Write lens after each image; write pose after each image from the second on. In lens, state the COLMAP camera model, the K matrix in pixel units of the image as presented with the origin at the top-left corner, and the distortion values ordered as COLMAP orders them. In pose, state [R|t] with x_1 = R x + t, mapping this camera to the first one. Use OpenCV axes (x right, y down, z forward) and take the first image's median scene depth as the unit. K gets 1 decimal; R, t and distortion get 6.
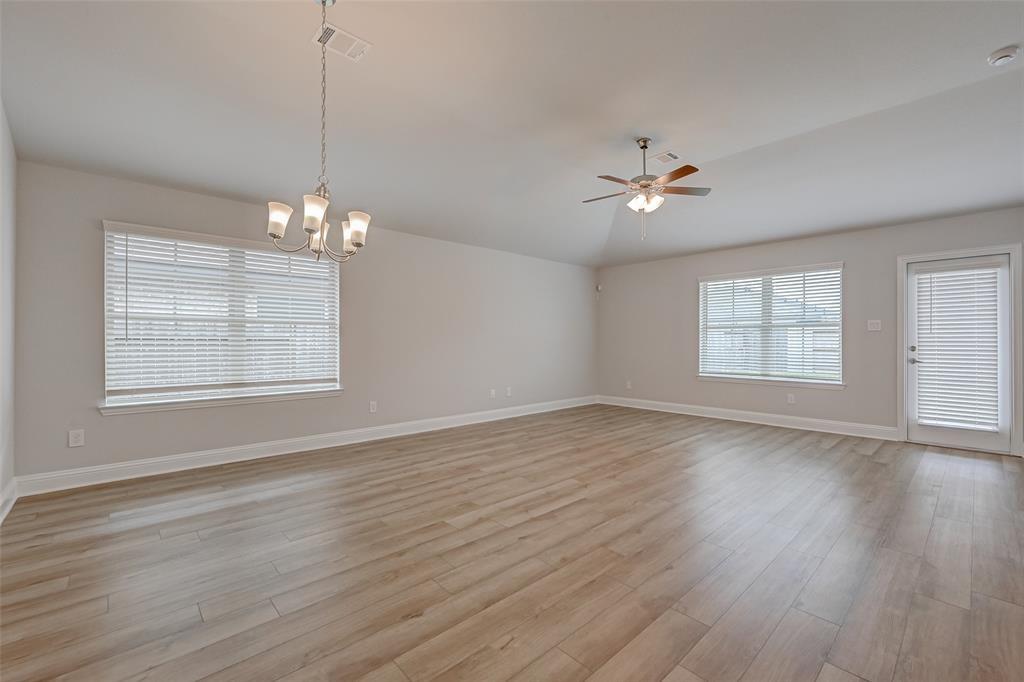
lens RADIAL K [[424.5, 0, 516.4], [0, 424.5, 341.1], [0, 0, 1]] dist [-0.001481, 0.000013]
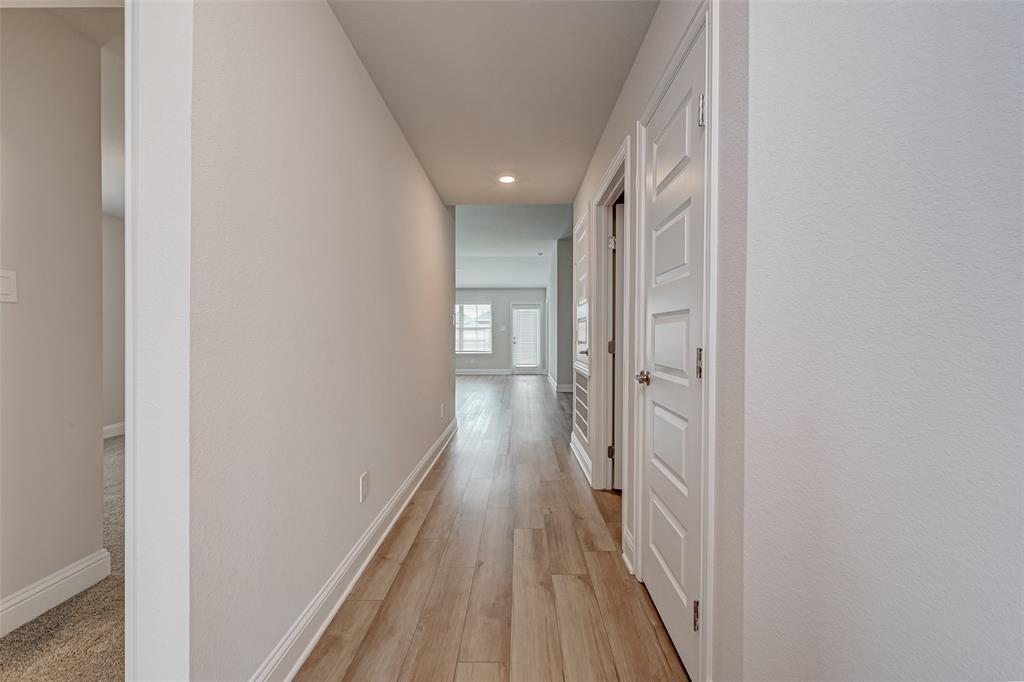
lens RADIAL K [[424.5, 0, 512.7], [0, 424.5, 338.2], [0, 0, 1]] dist [-0.001481, 0.000013]
pose [[0.730609, -0.005405, 0.682774, -0.803871], [-0.007274, 0.999850, 0.015699, -0.019657], [-0.682757, -0.016436, 0.730461, -0.847827]]
